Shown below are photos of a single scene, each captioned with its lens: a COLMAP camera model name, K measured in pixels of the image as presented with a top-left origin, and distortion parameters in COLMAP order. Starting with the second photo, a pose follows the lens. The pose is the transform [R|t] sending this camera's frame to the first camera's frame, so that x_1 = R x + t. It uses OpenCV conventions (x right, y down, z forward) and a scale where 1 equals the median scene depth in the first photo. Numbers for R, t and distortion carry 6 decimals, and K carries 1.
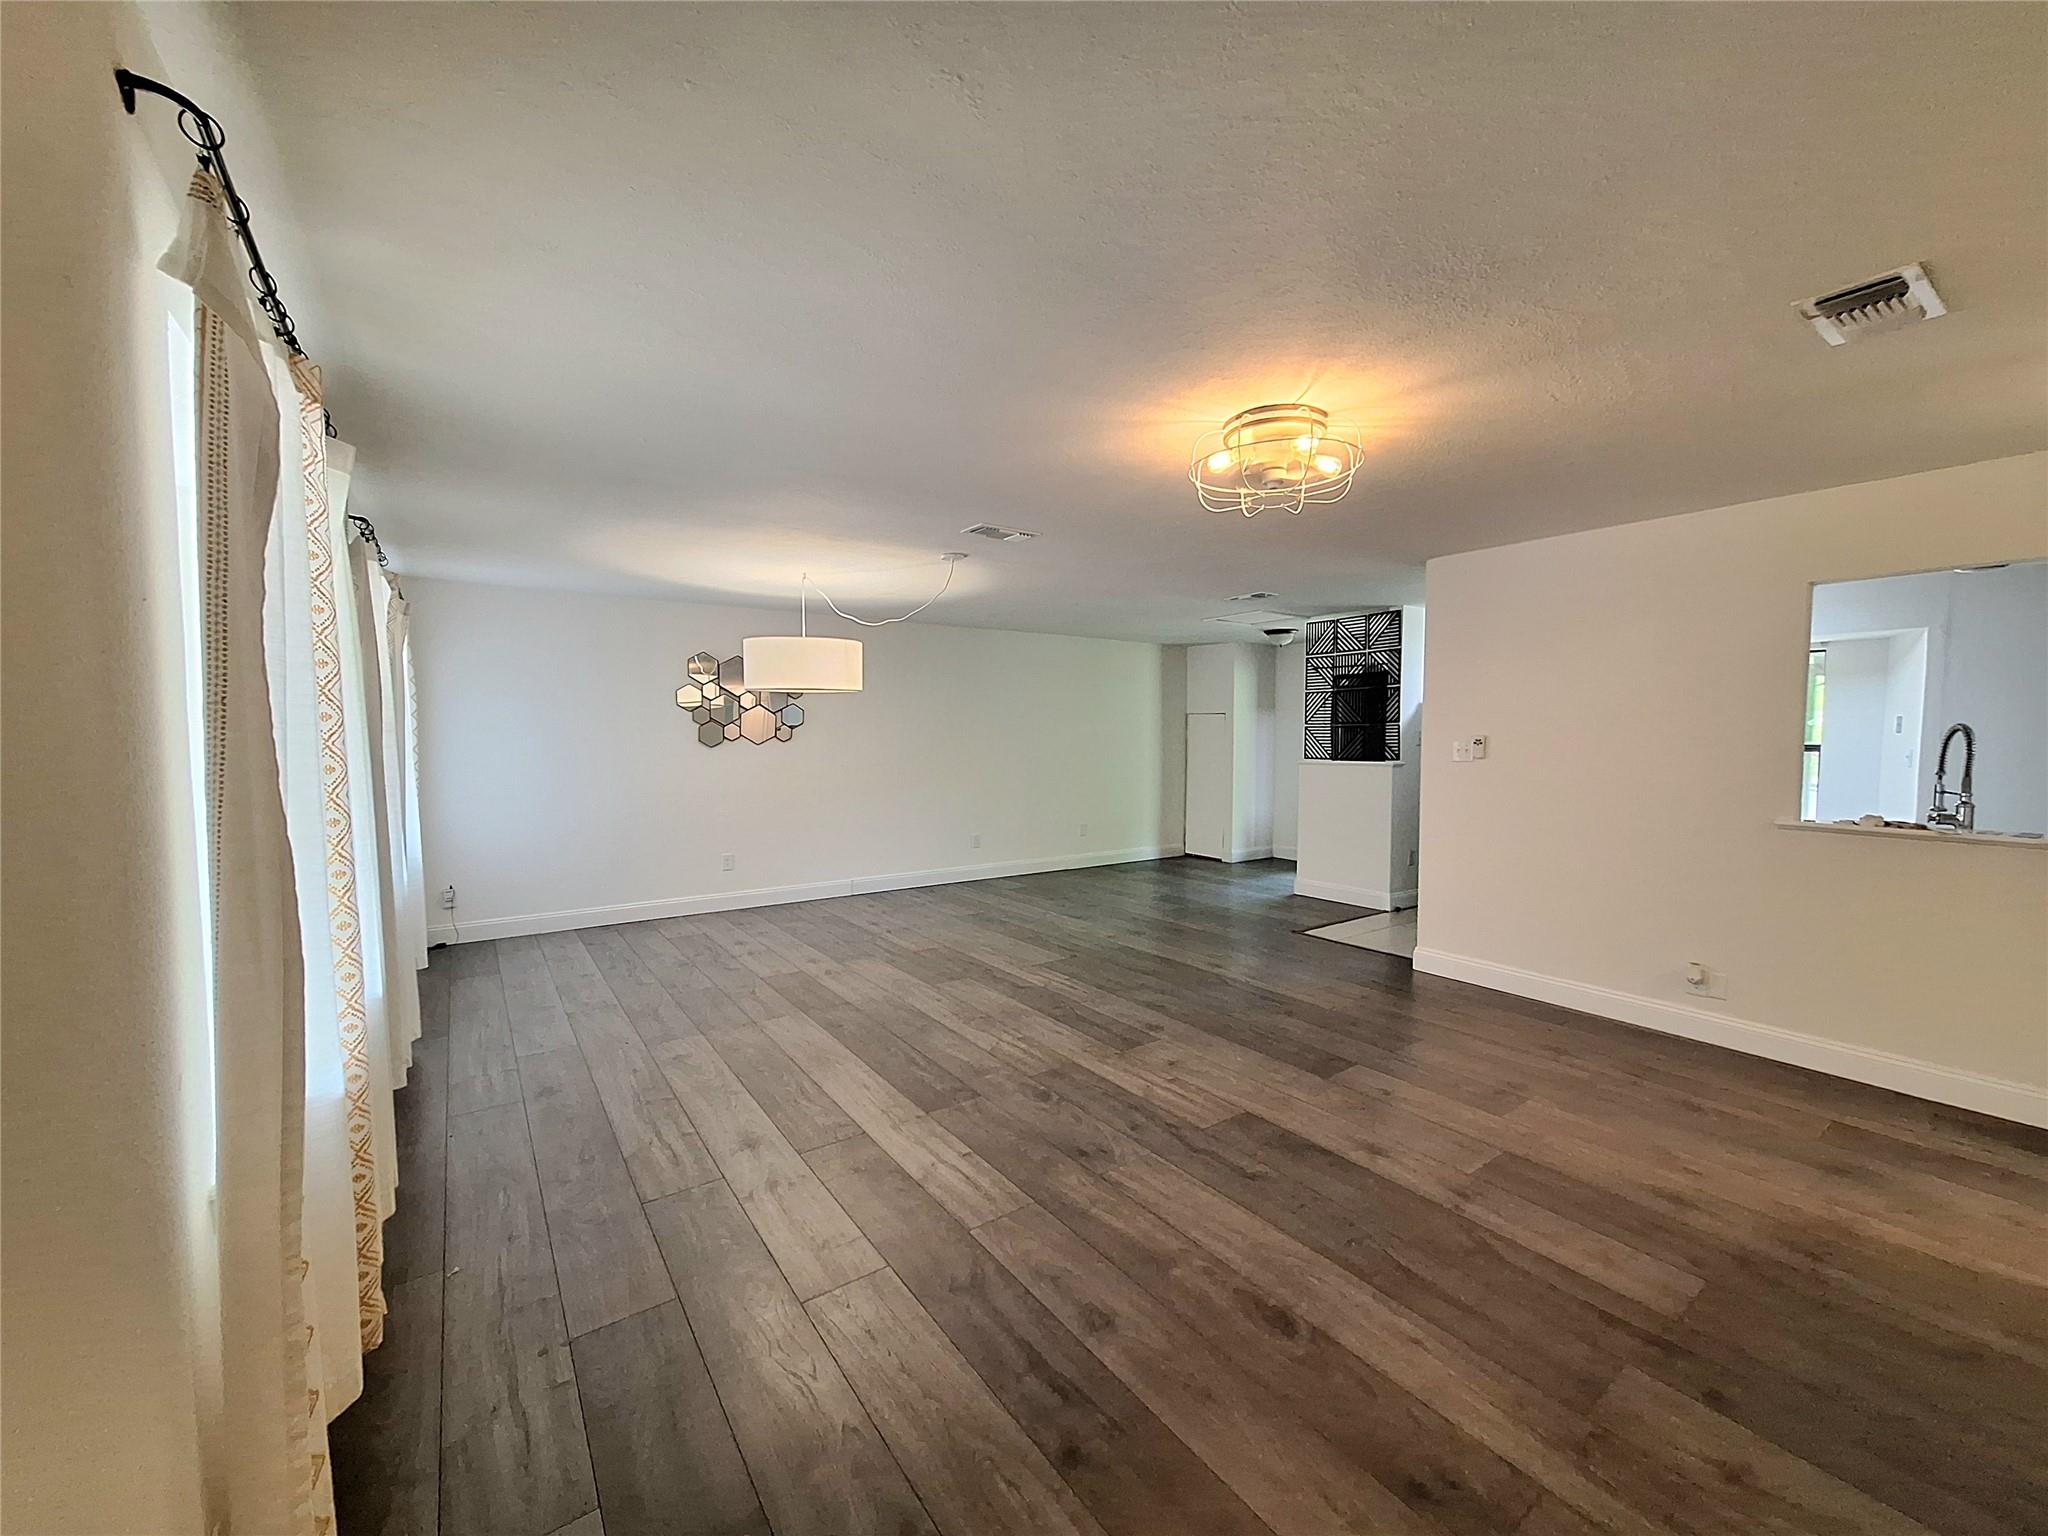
lens RADIAL K [[808.8, 0, 1043.4], [0, 808.8, 777.5], [0, 0, 1]] dist [-0.000994, 0.000084]
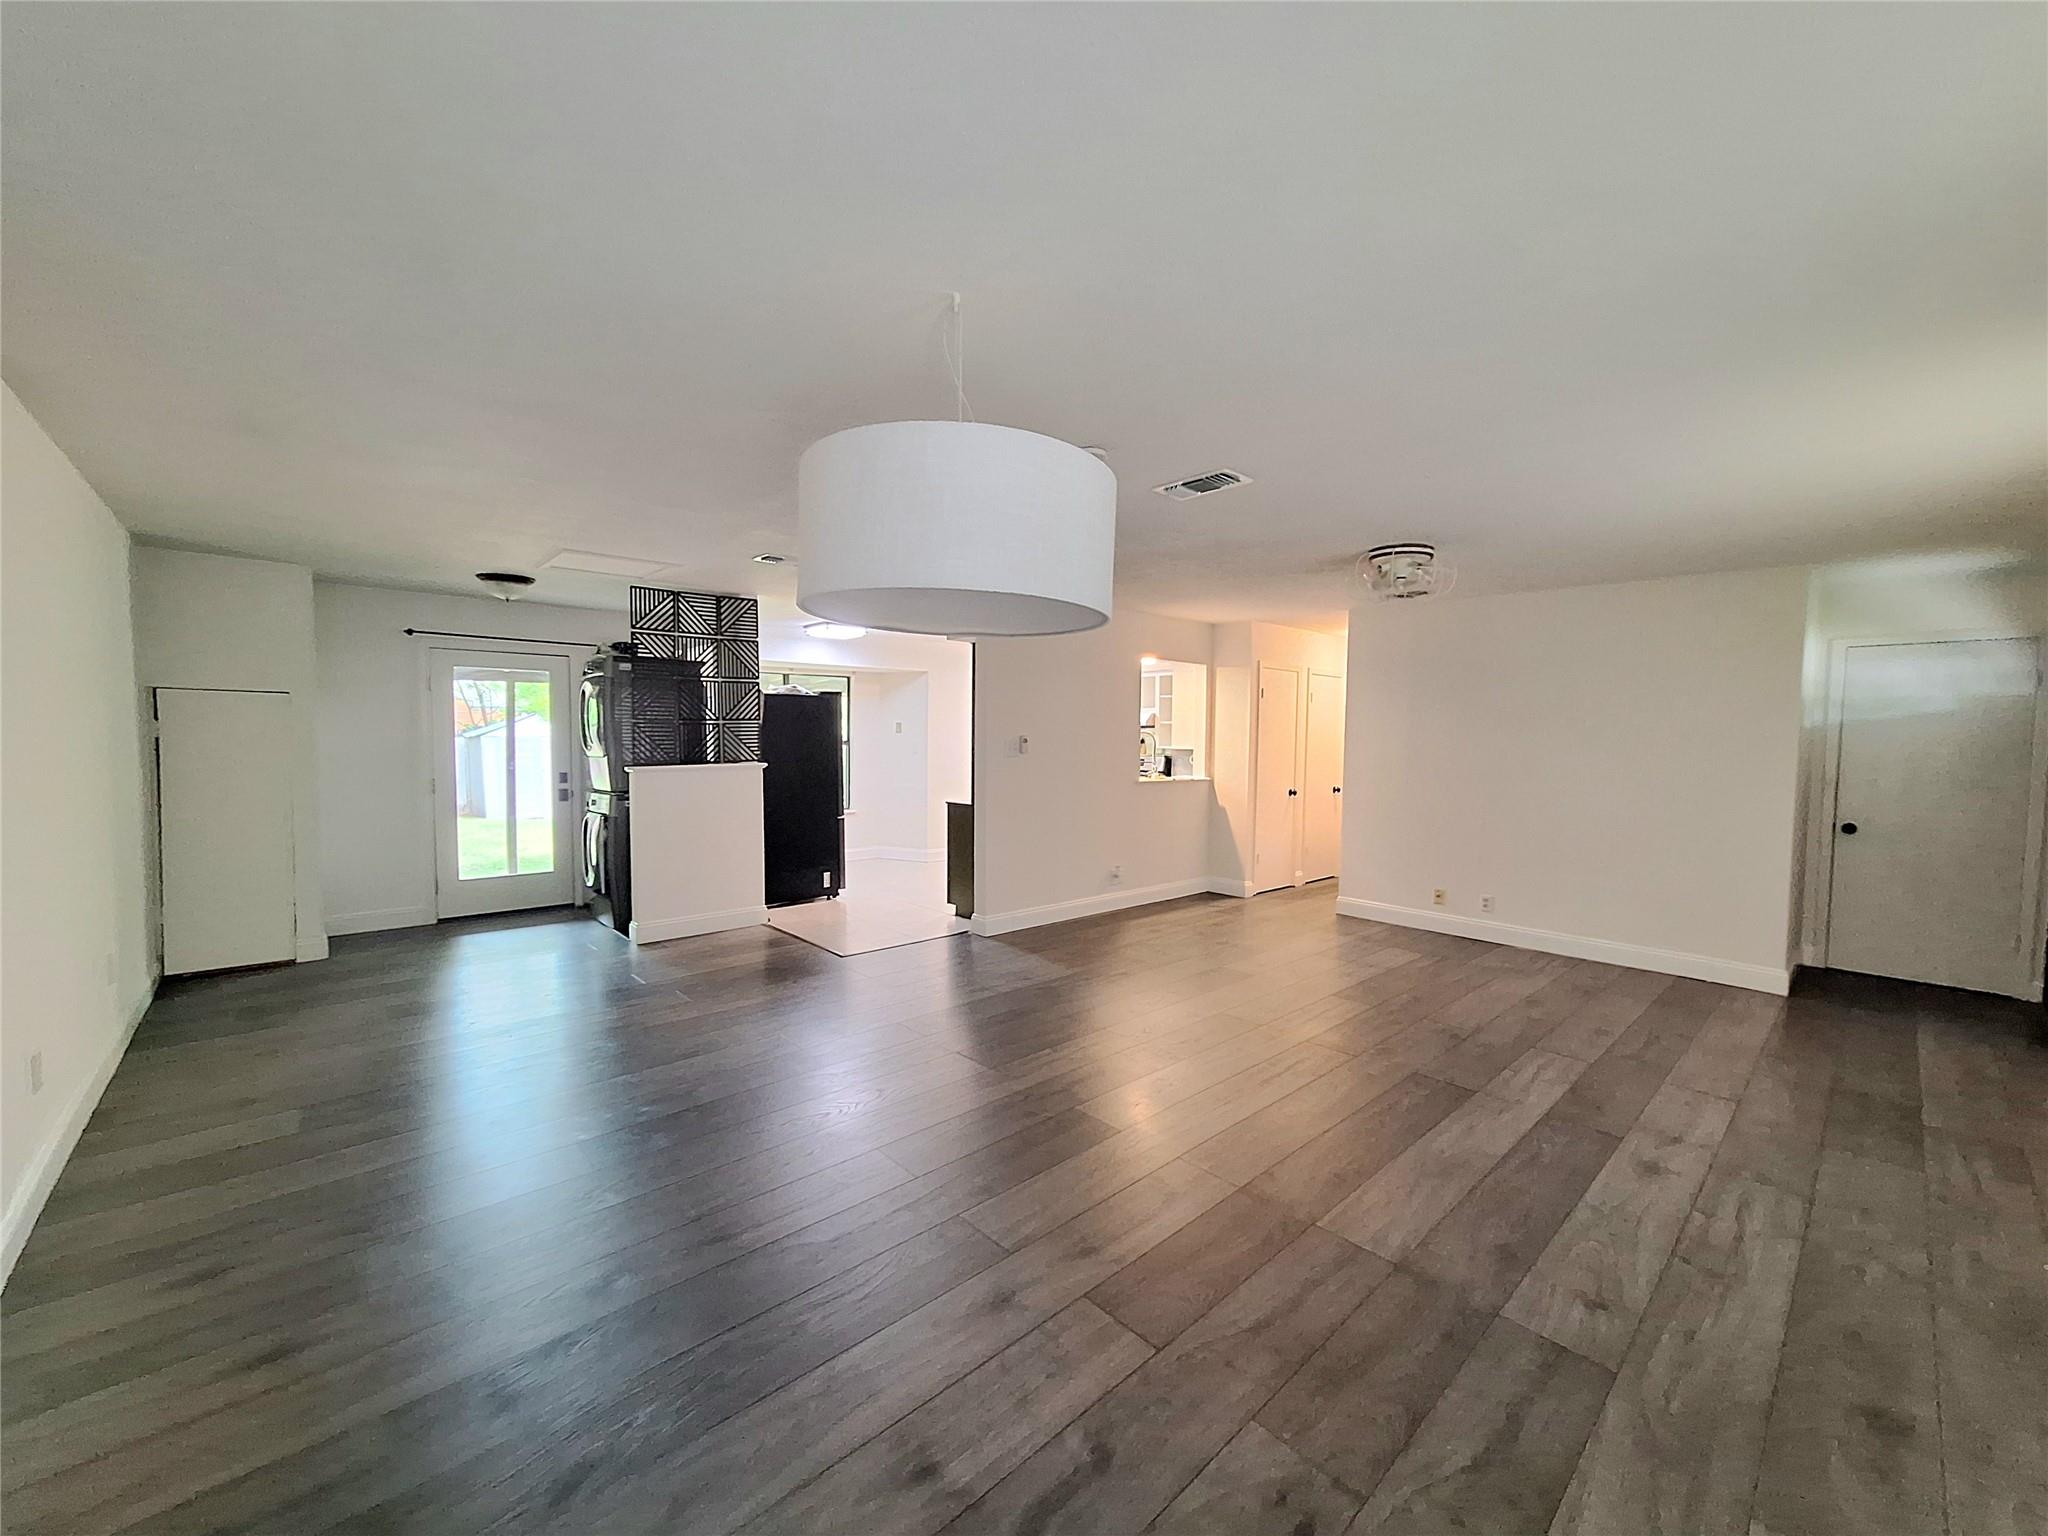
lens RADIAL K [[808.8, 0, 1029.9], [0, 808.8, 777.4], [0, 0, 1]] dist [-0.000994, 0.000084]
pose [[-0.121450, -0.049191, 0.991378, -0.942559], [0.046952, 0.997369, 0.055240, -0.072717], [-0.991486, 0.053256, -0.118821, 1.433867]]
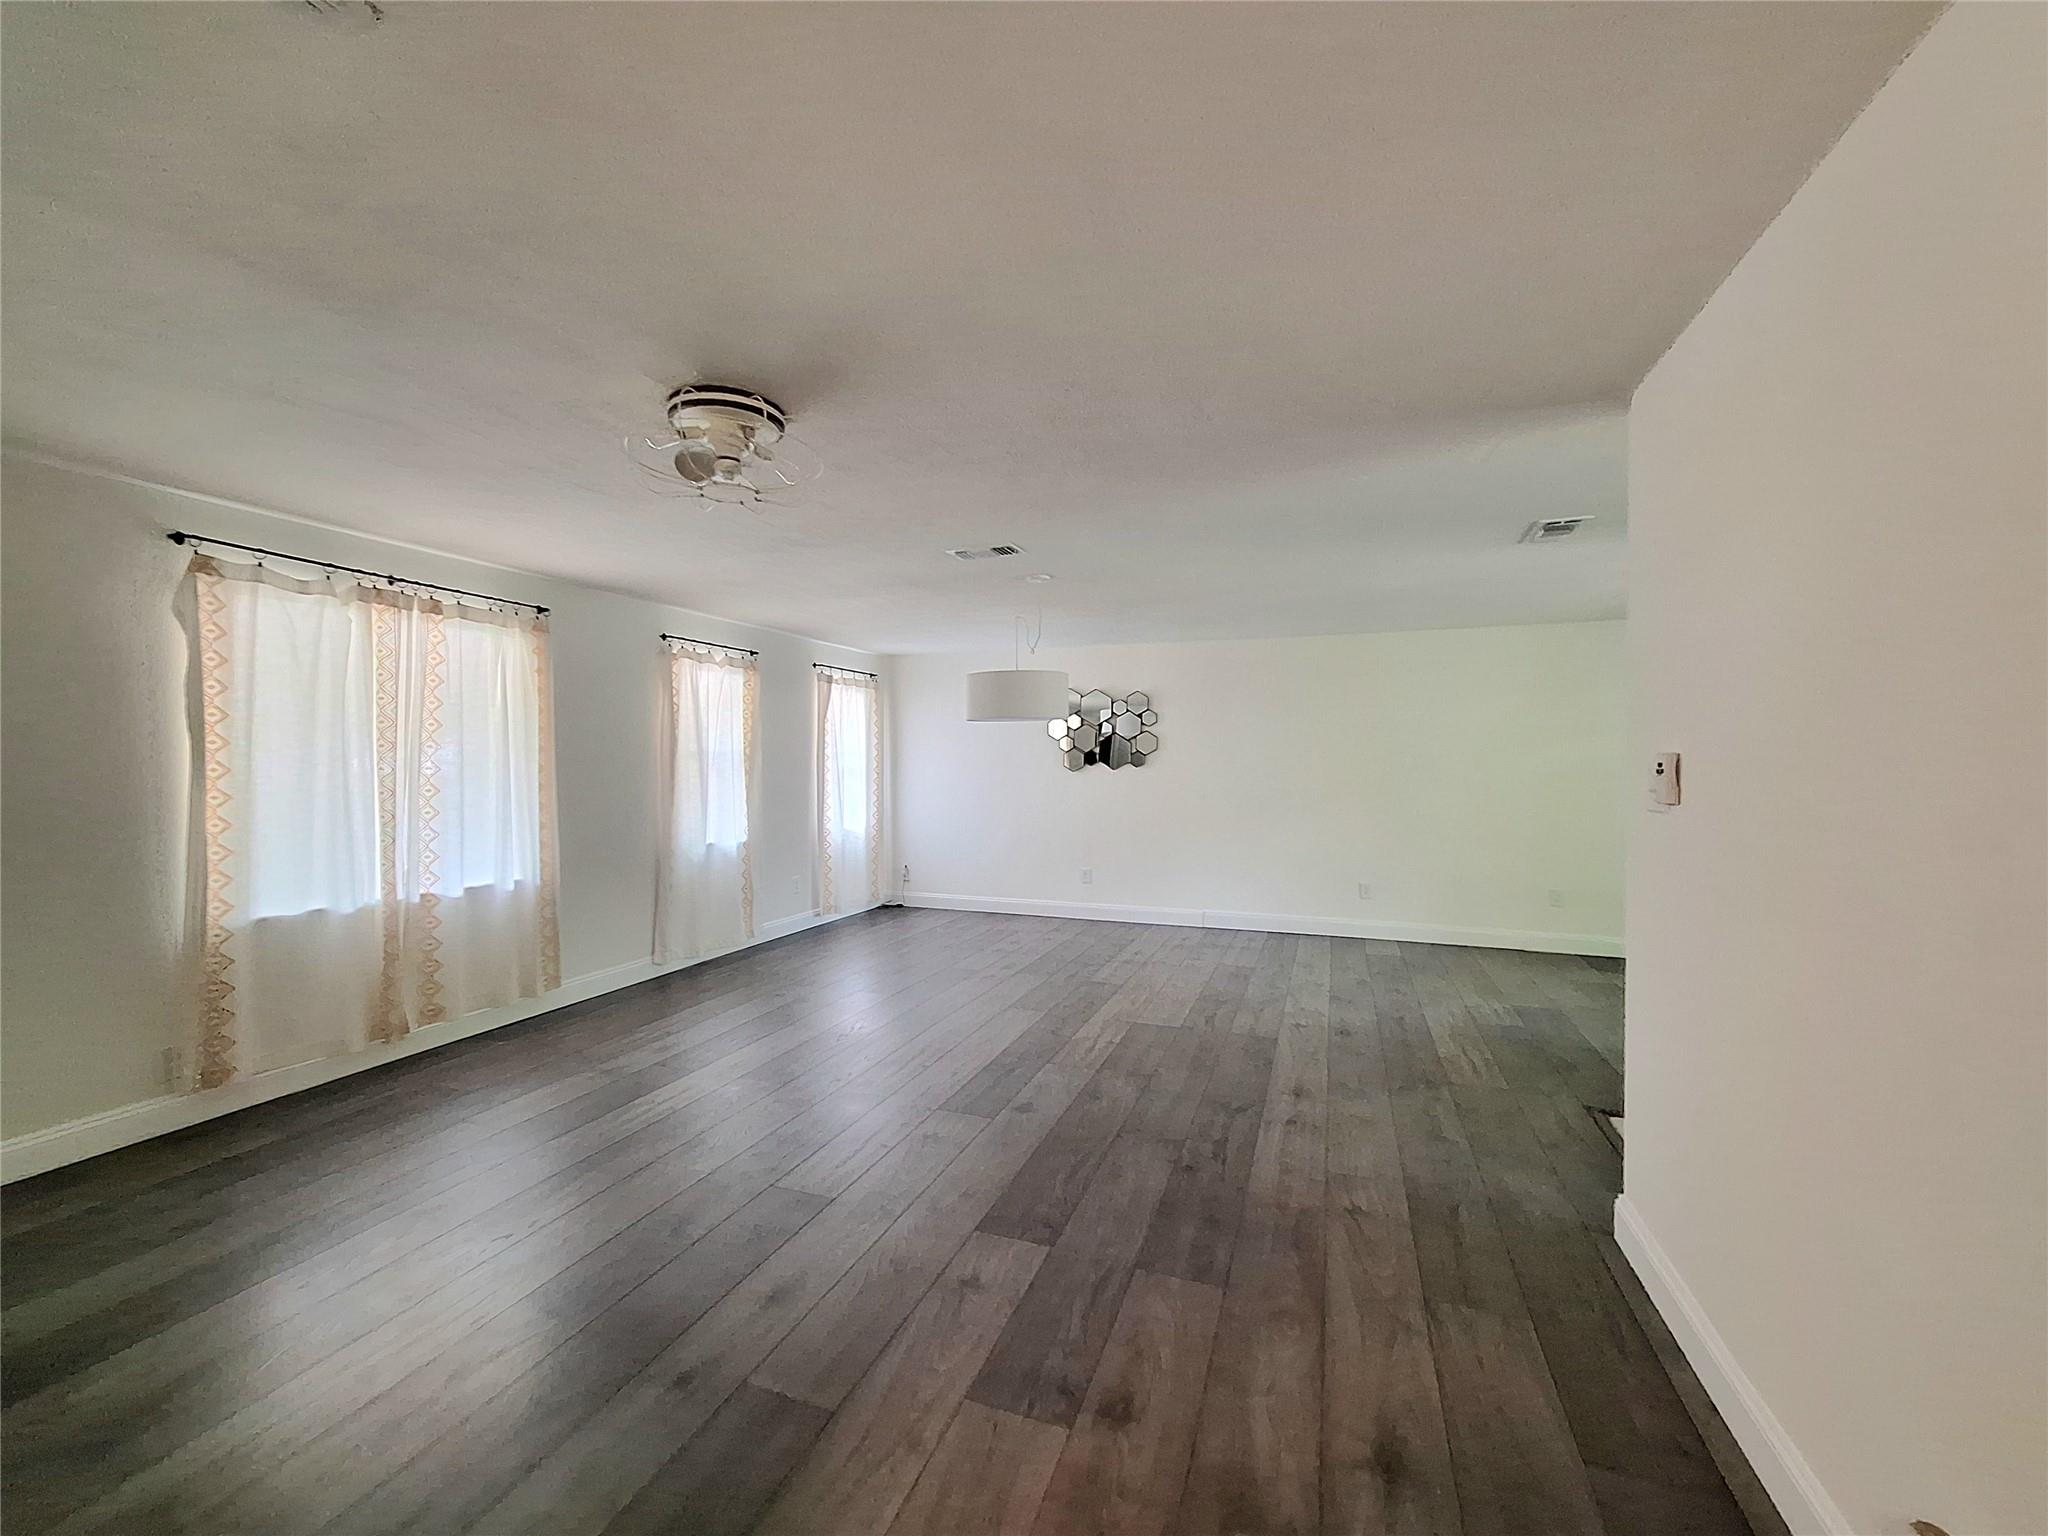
lens RADIAL K [[808.8, 0, 1032.0], [0, 808.8, 761.5], [0, 0, 1]] dist [-0.000994, 0.000084]
pose [[0.556340, -0.001979, -0.830952, 0.904524], [-0.044429, 0.998496, -0.032124, -0.021162], [0.829766, 0.054791, 0.555416, 0.573750]]
